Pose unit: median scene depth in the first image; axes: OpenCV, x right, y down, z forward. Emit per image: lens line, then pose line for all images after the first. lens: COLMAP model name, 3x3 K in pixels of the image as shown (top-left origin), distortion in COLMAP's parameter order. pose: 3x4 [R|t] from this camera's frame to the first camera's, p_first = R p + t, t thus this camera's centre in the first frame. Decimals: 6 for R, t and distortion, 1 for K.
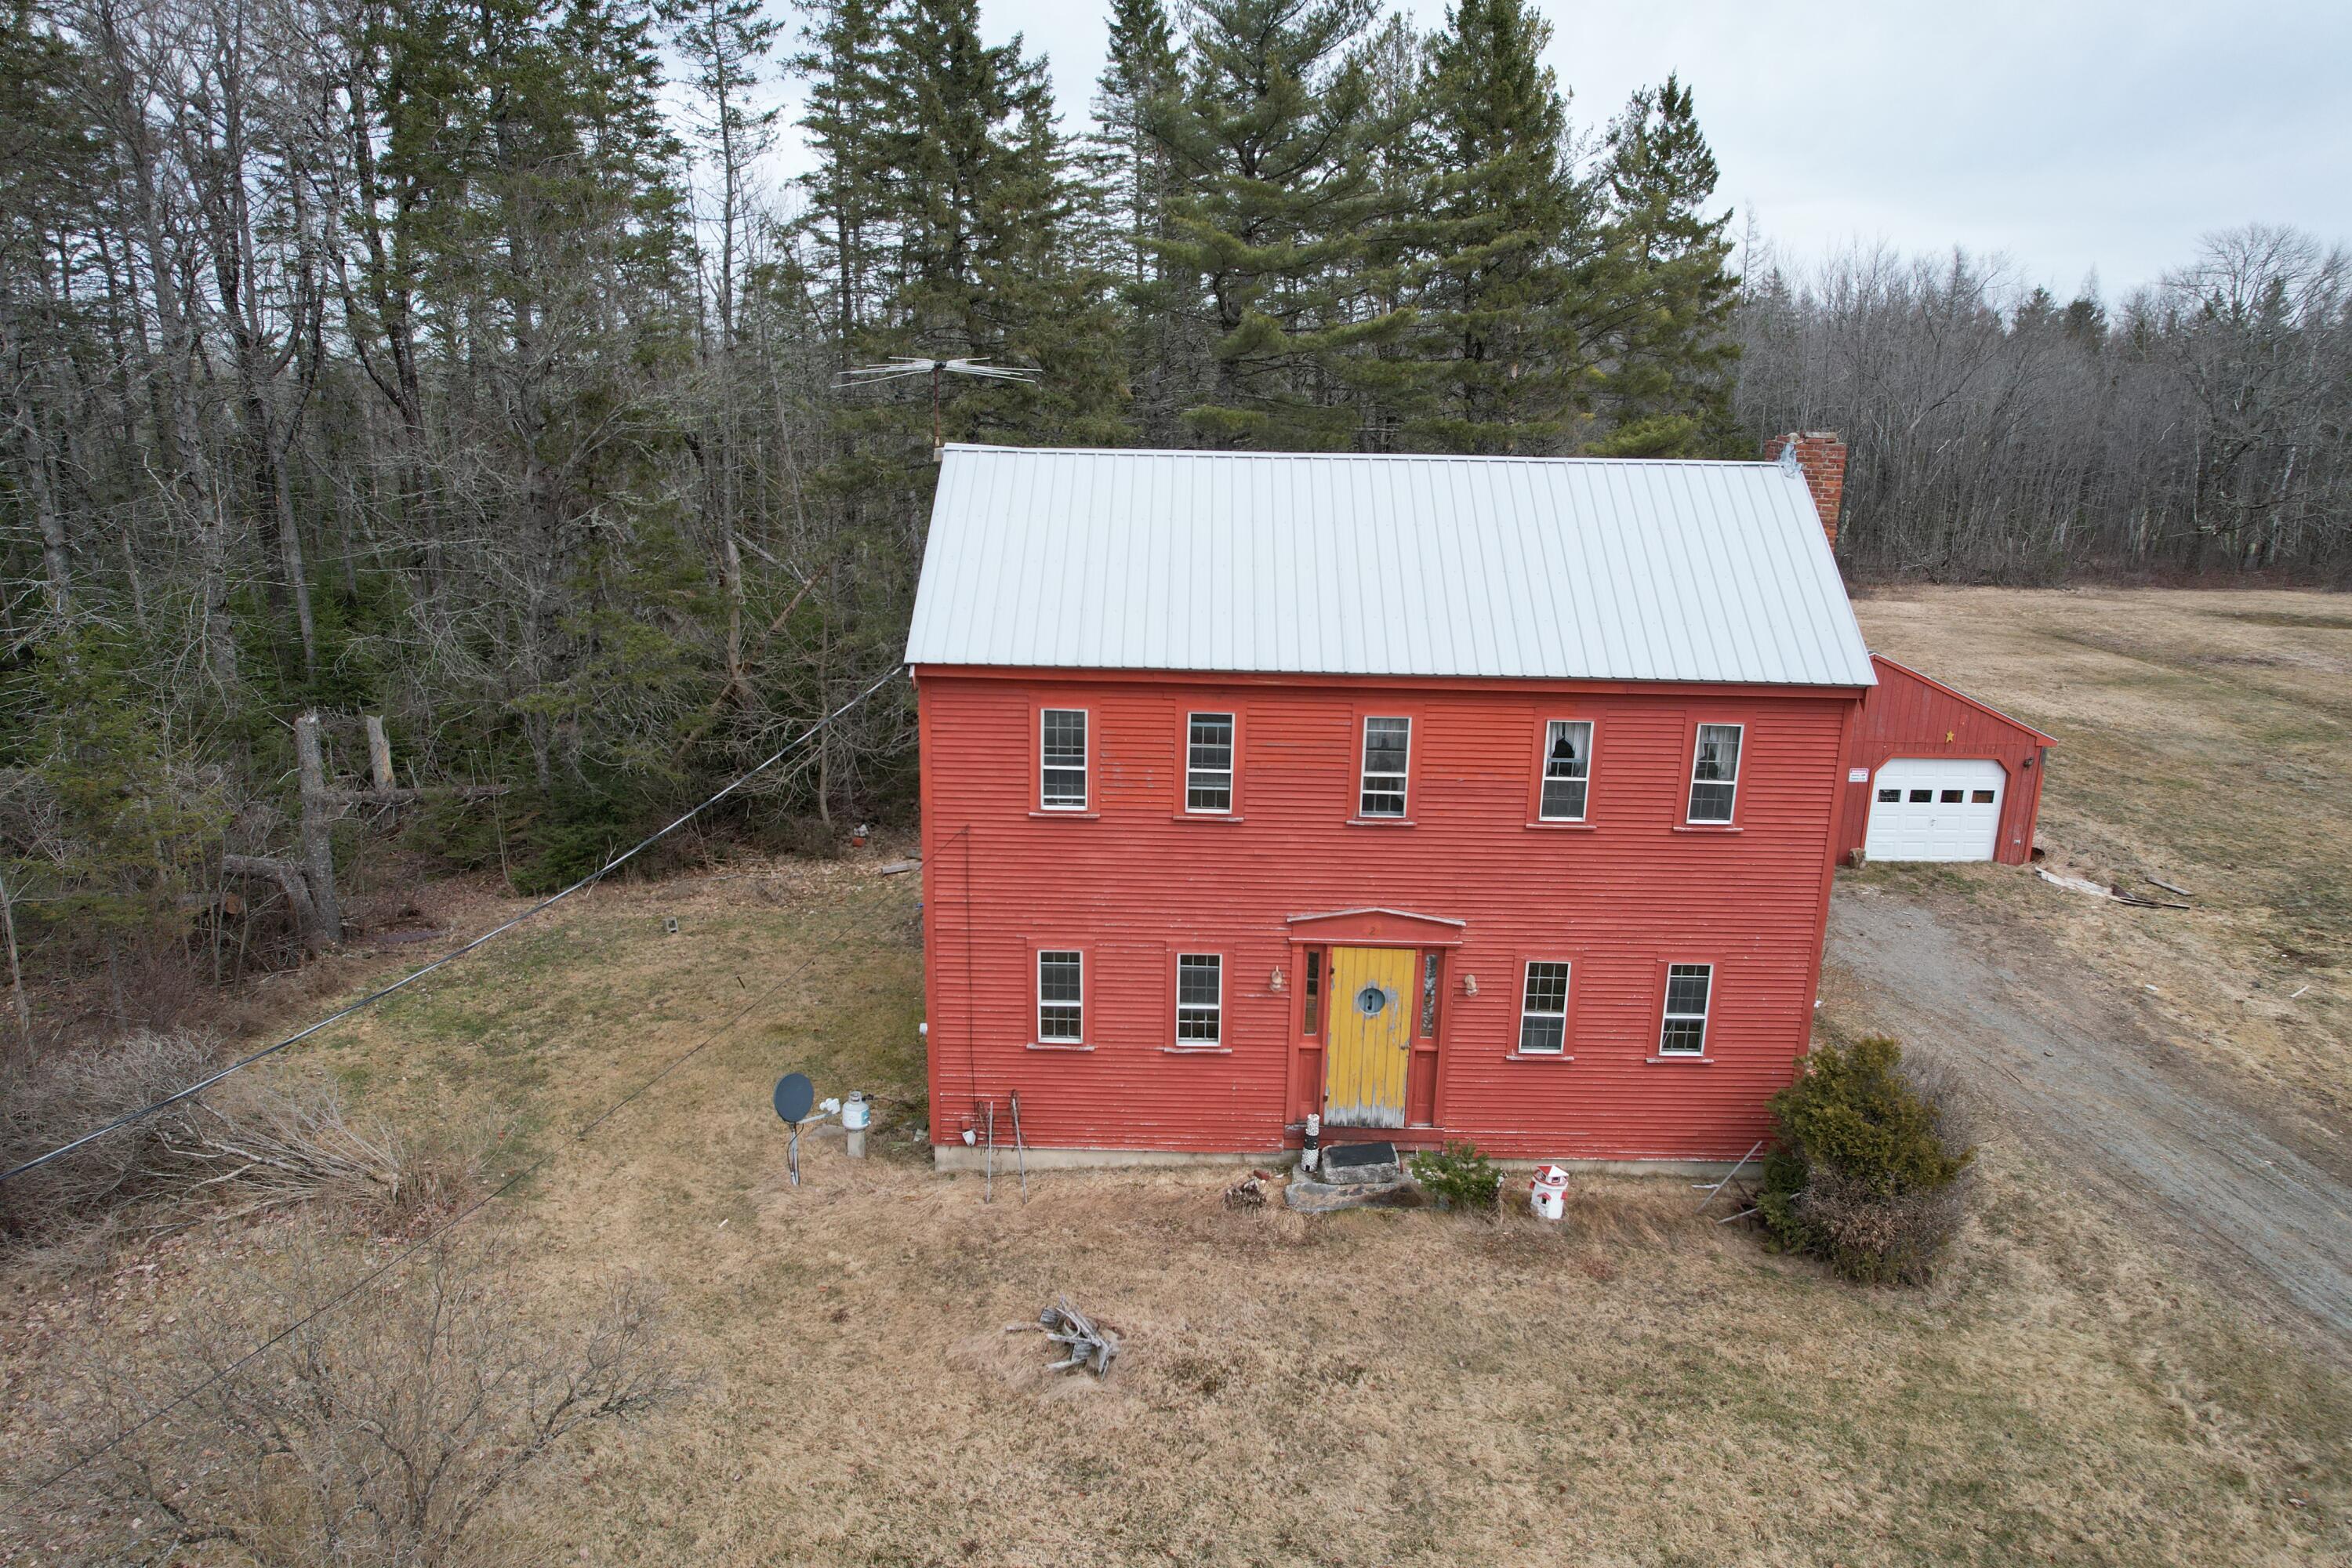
lens RADIAL K [[1502.2, 0, 1183.4], [0, 1502.2, 799.3], [0, 0, 1]] dist [-0.073018, 0.068317]
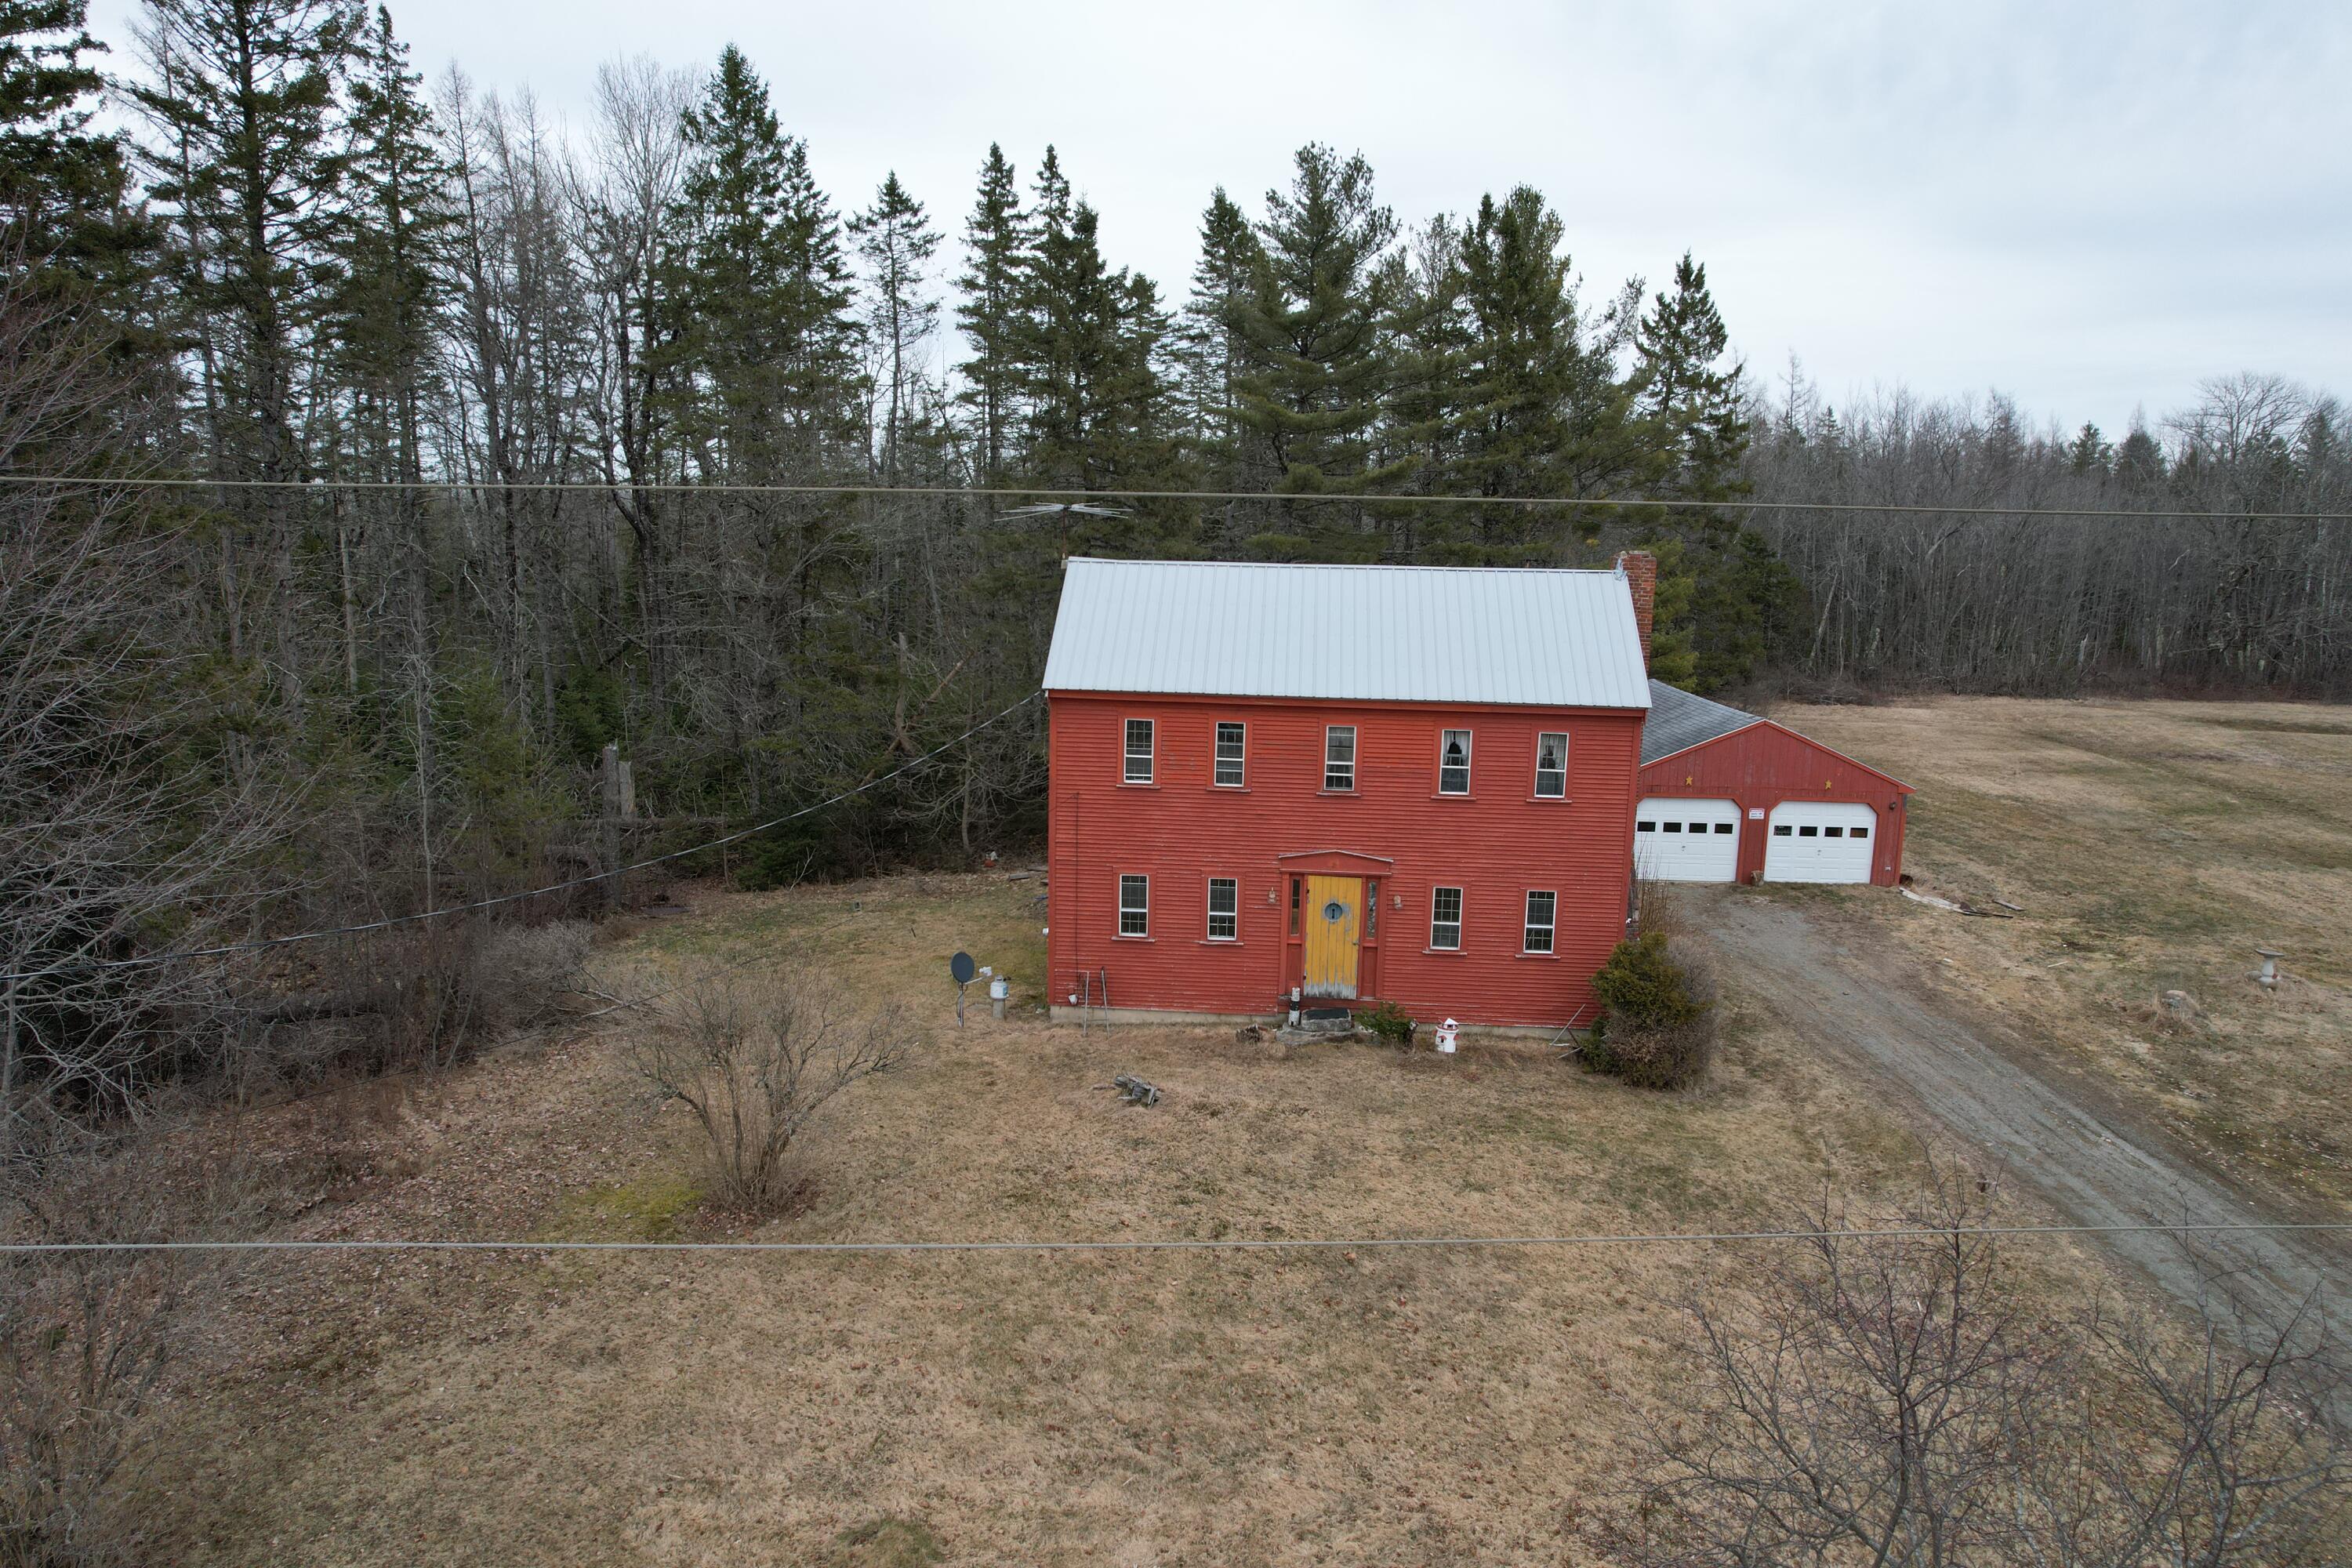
lens RADIAL K [[1502.2, 0, 1183.4], [0, 1502.2, 799.3], [0, 0, 1]] dist [-0.073018, 0.068317]
pose [[0.997537, 0.014671, -0.068597, 0.074485], [-0.020176, 0.996571, -0.080251, 0.144847], [0.067185, 0.081437, 0.994412, -0.554970]]
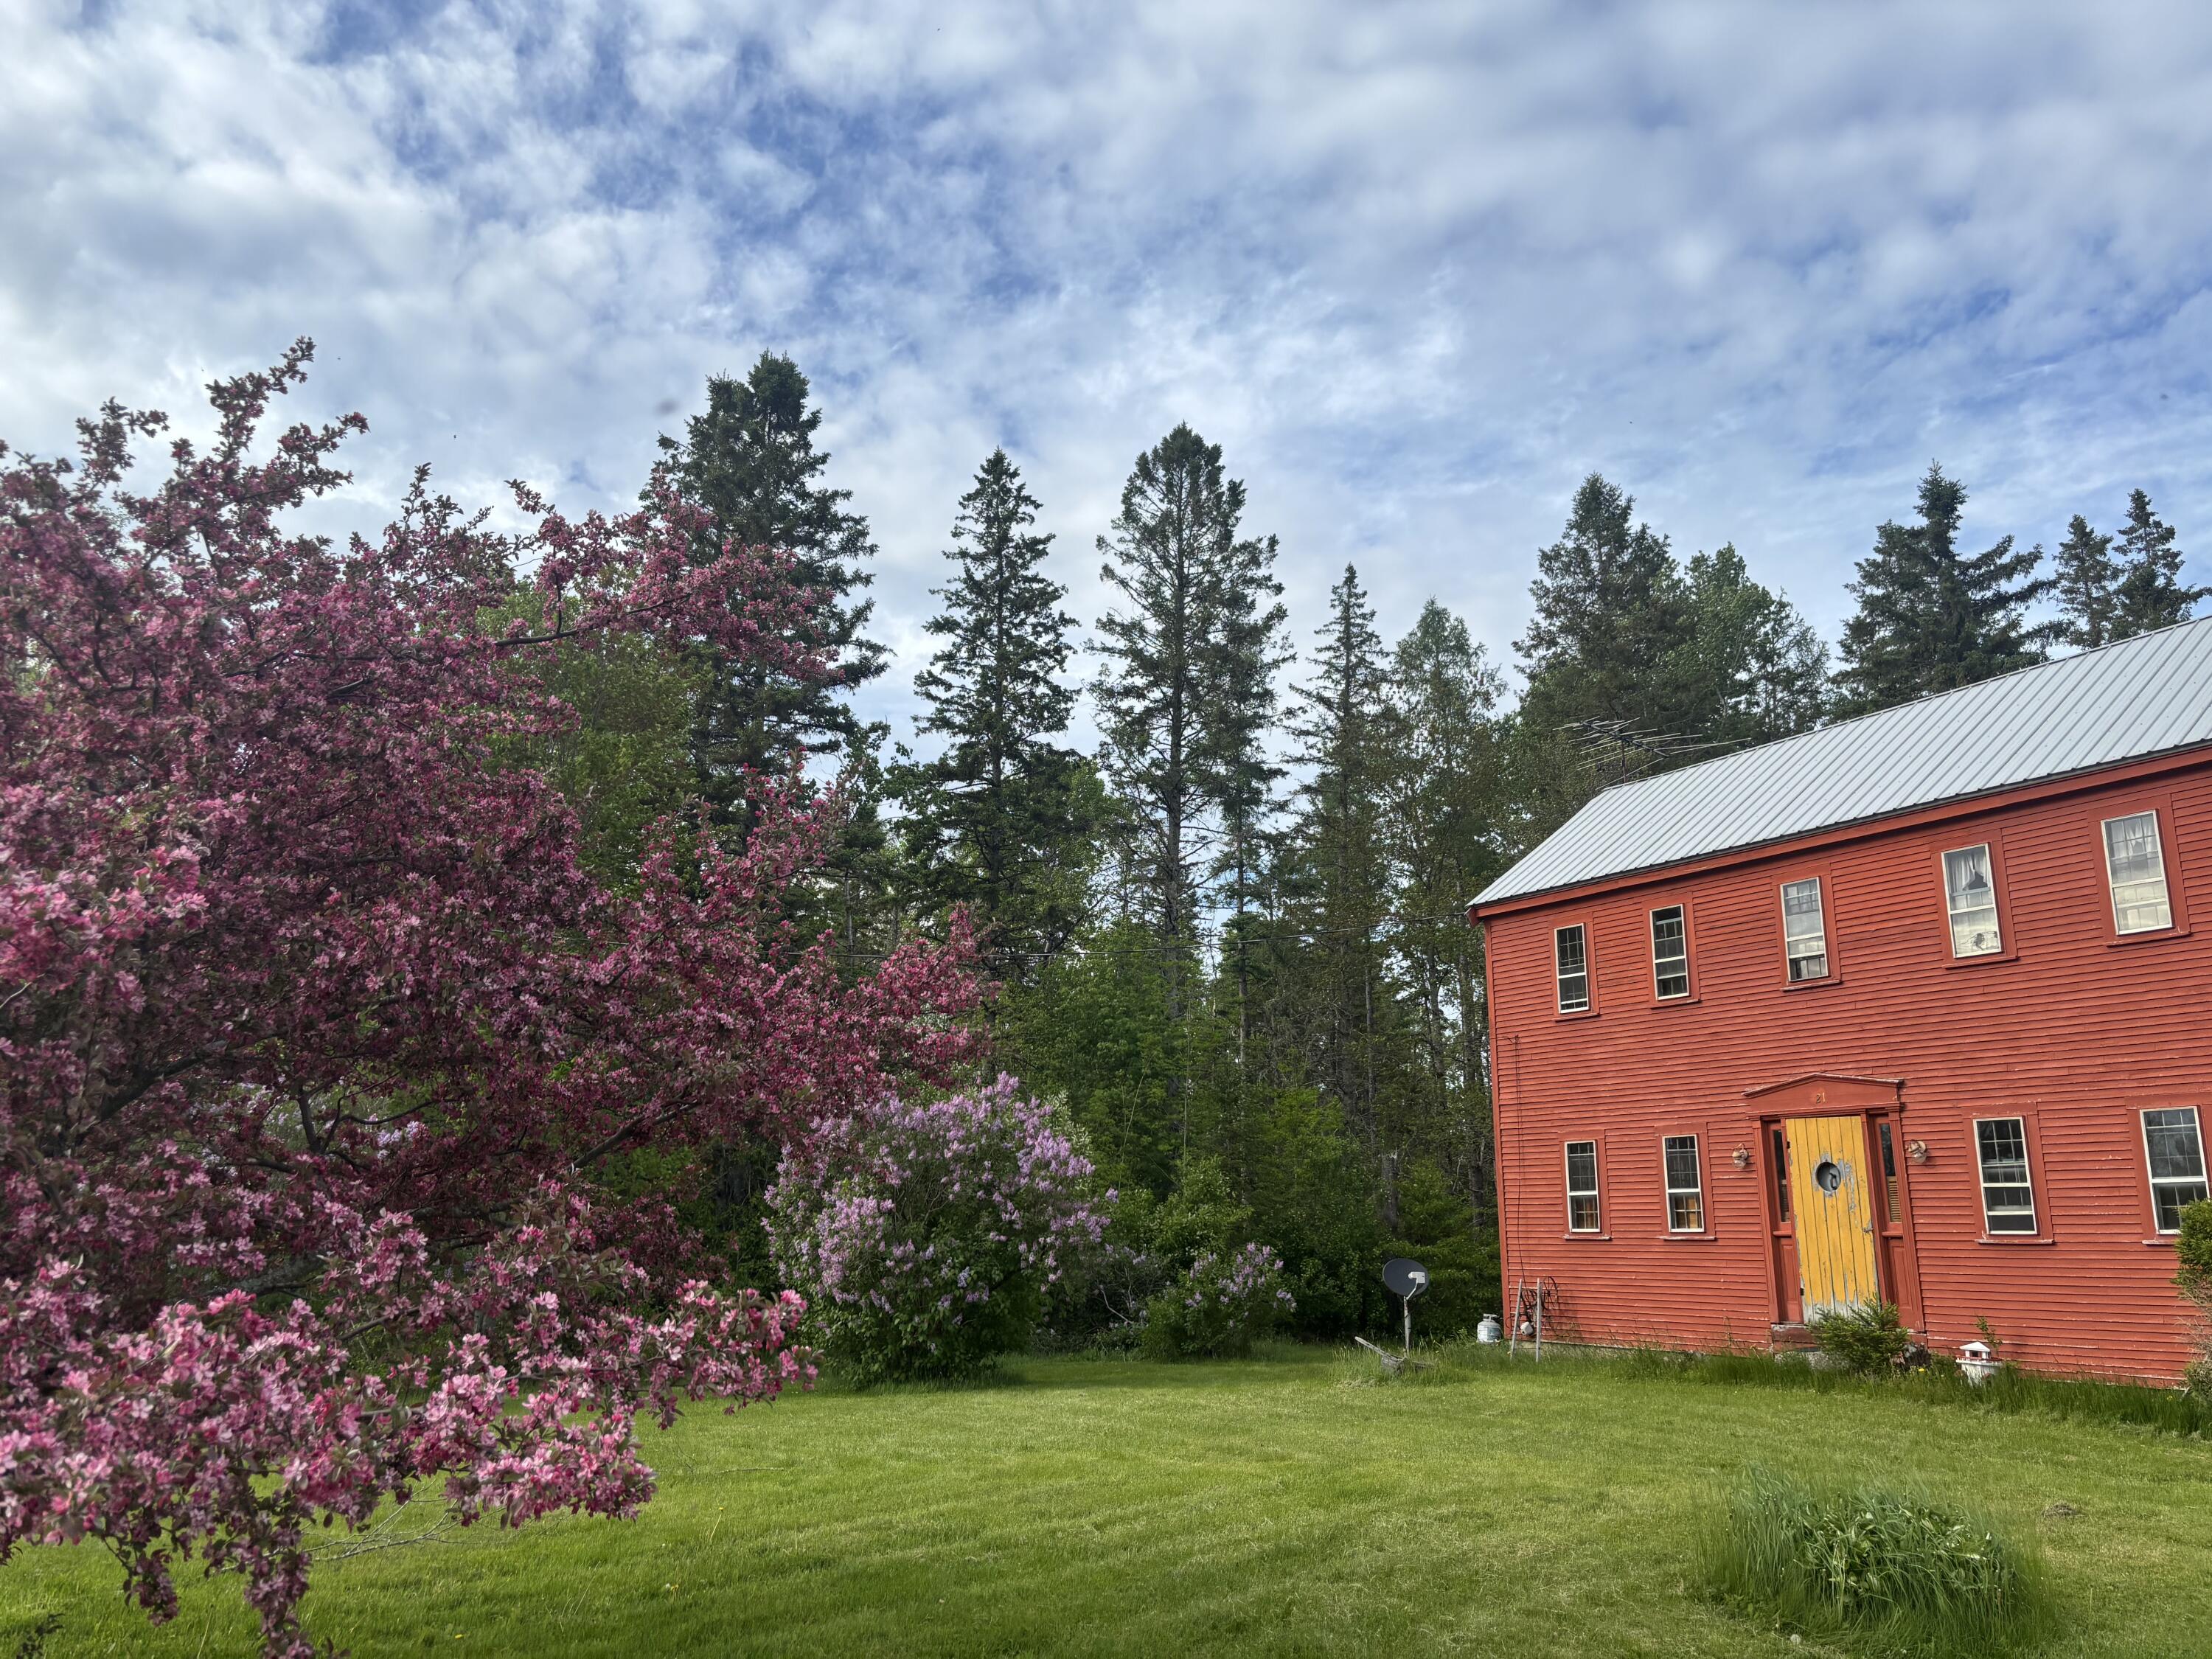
lens RADIAL K [[1633.9, 0, 1136.4], [0, 1633.9, 825.6], [0, 0, 1]] dist [0.018960, -0.009103]
pose [[0.544358, -0.219196, -0.809708, 0.776596], [-0.215225, 0.896449, -0.387372, 0.430830], [0.810772, 0.385139, 0.440813, 0.090315]]
